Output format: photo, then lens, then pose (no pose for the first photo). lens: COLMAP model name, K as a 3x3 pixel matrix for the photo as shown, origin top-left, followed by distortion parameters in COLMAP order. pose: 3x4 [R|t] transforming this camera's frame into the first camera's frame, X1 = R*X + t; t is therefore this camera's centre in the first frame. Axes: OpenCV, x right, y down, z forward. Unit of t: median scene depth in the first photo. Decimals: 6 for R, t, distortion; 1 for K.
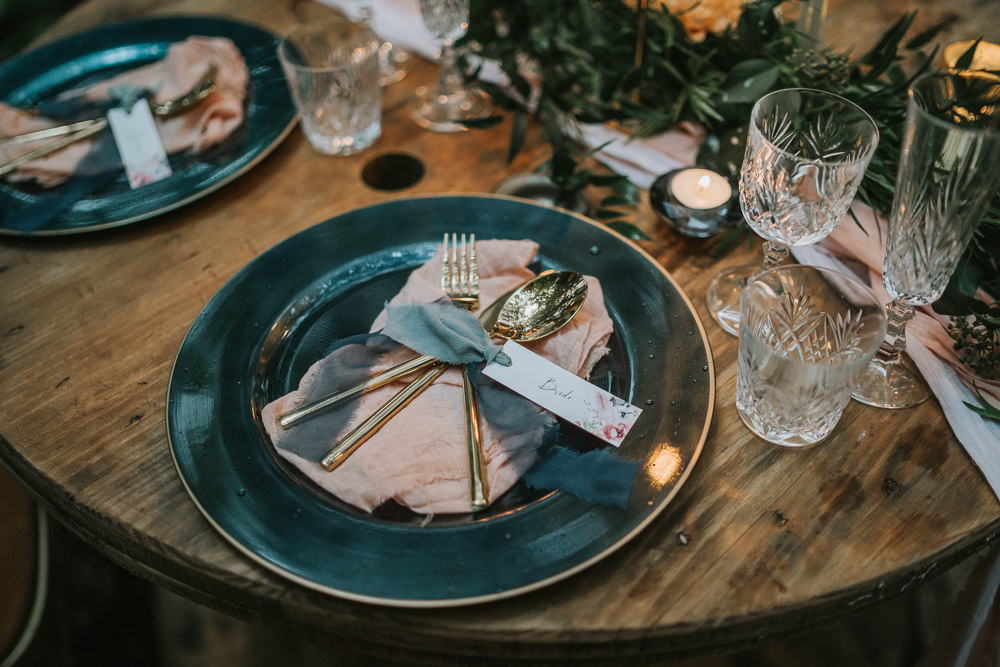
lens RADIAL K [[992.5, 0, 499.9], [0, 992.5, 337.3], [0, 0, 1]] dist [-0.083691, 0.000000]
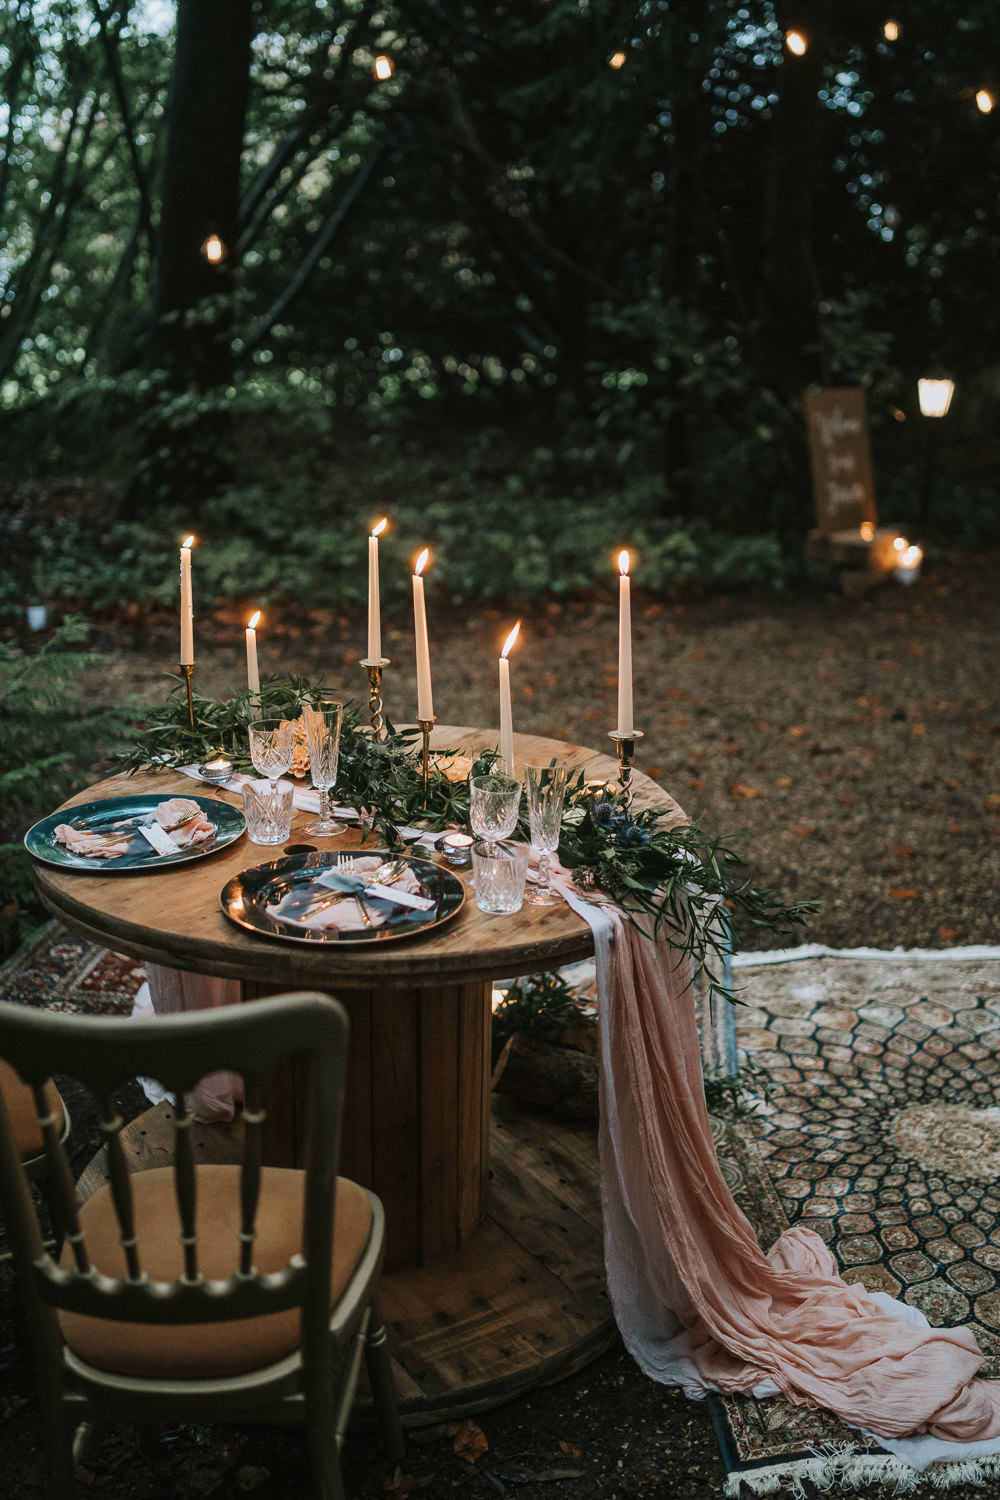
lens RADIAL K [[1488.7, 0, 499.1], [0, 1488.7, 748.6], [0, 0, 1]] dist [-0.083691, 0.000000]
pose [[0.984181, -0.006459, 0.177046, -0.308375], [0.091065, 0.875654, -0.474276, 1.366239], [-0.151967, 0.482897, 0.862390, -2.098539]]
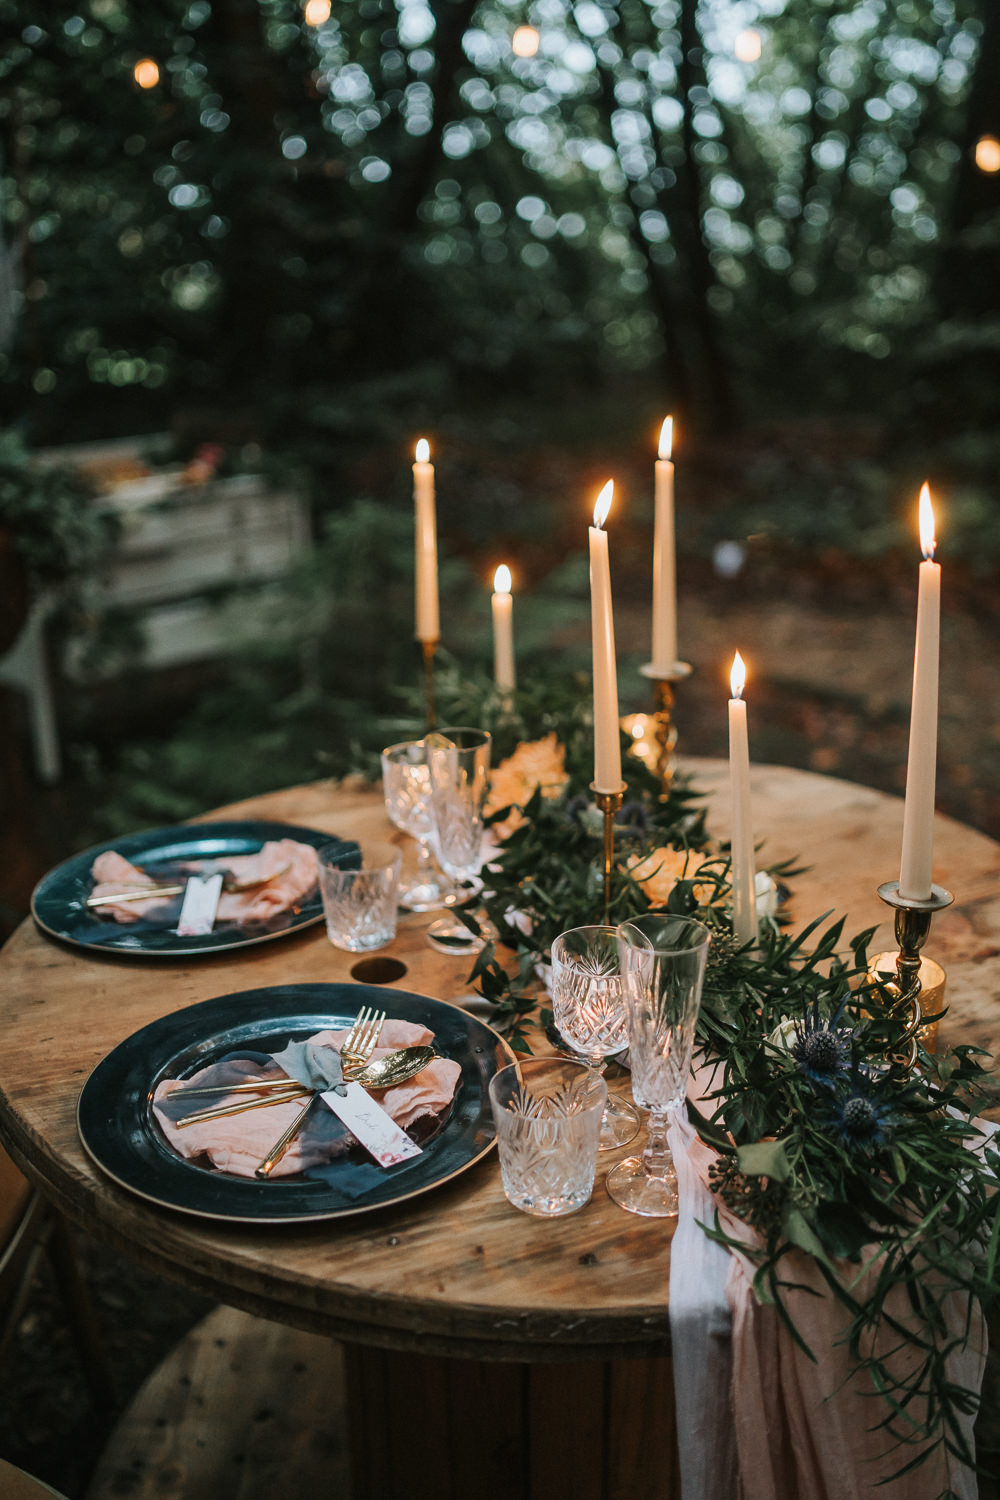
lens RADIAL K [[1488.7, 0, 498.8], [0, 1488.7, 750.7], [0, 0, 1]] dist [-0.083691, 0.000000]
pose [[0.923090, 0.143702, -0.356727, 0.775954], [-0.285583, 0.877375, -0.385559, 0.303021], [0.257577, 0.457781, 0.850935, -0.708096]]
